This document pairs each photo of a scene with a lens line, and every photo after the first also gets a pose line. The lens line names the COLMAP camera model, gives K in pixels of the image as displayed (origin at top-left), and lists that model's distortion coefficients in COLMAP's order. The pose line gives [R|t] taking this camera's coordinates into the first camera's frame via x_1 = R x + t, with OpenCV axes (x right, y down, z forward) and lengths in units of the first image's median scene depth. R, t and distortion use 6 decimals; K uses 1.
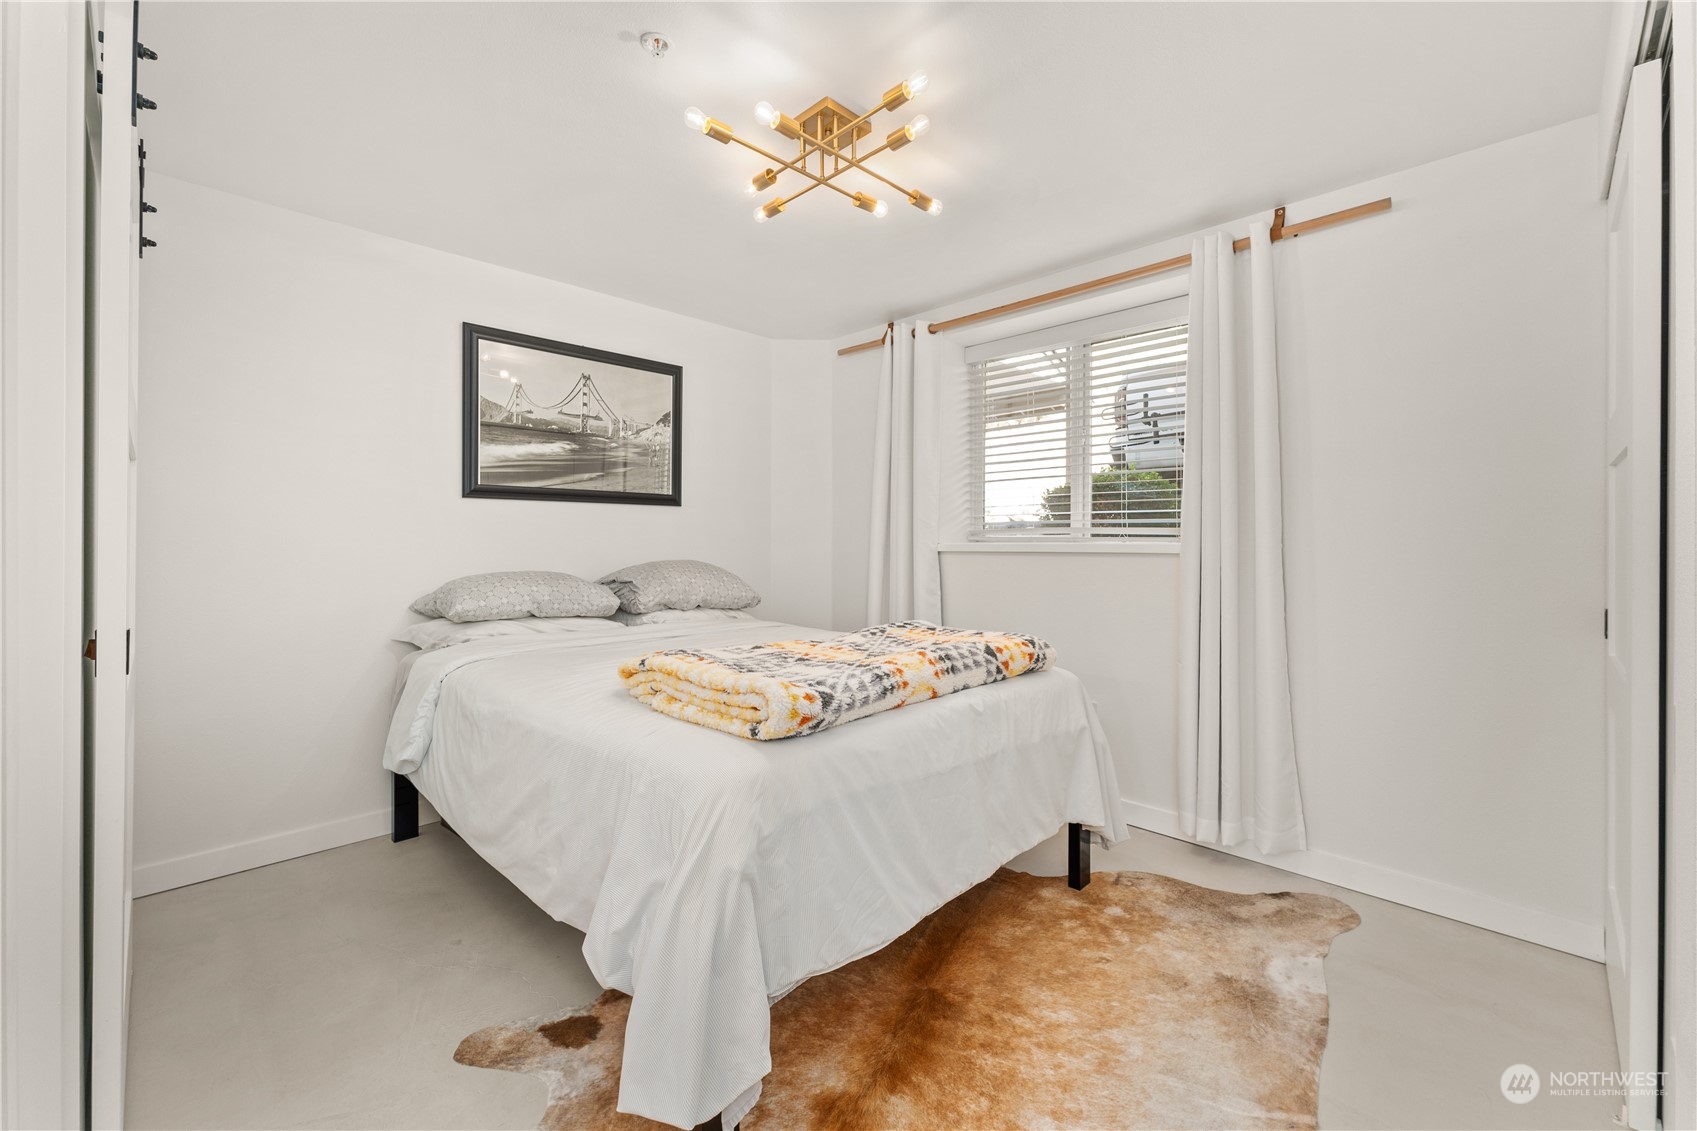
lens RADIAL K [[688.3, 0, 851.0], [0, 688.3, 546.6], [0, 0, 1]] dist [0.000976, 0.000247]
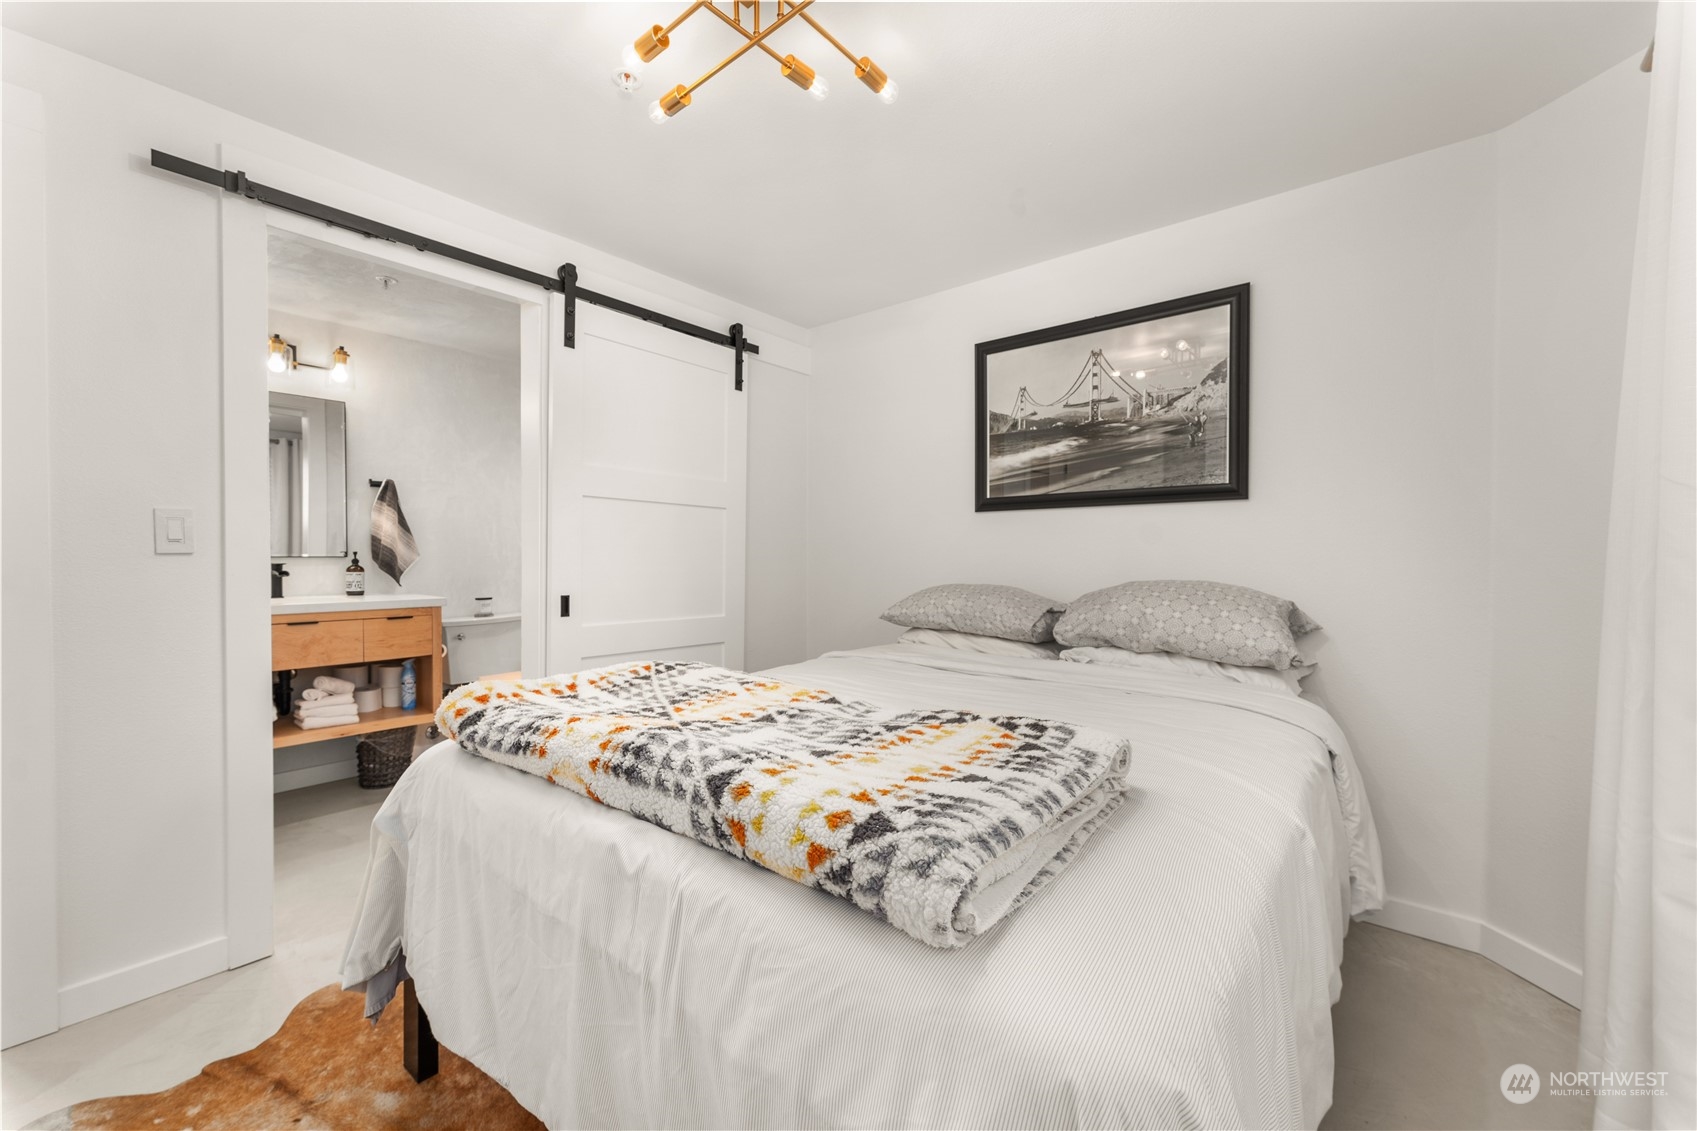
lens RADIAL K [[688.3, 0, 855.1], [0, 688.3, 564.2], [0, 0, 1]] dist [0.000976, 0.000247]
pose [[0.082346, 0.012134, -0.996530, 0.431996], [-0.008984, 0.999894, 0.011433, -0.001688], [0.996563, 0.008011, 0.082446, 0.674808]]
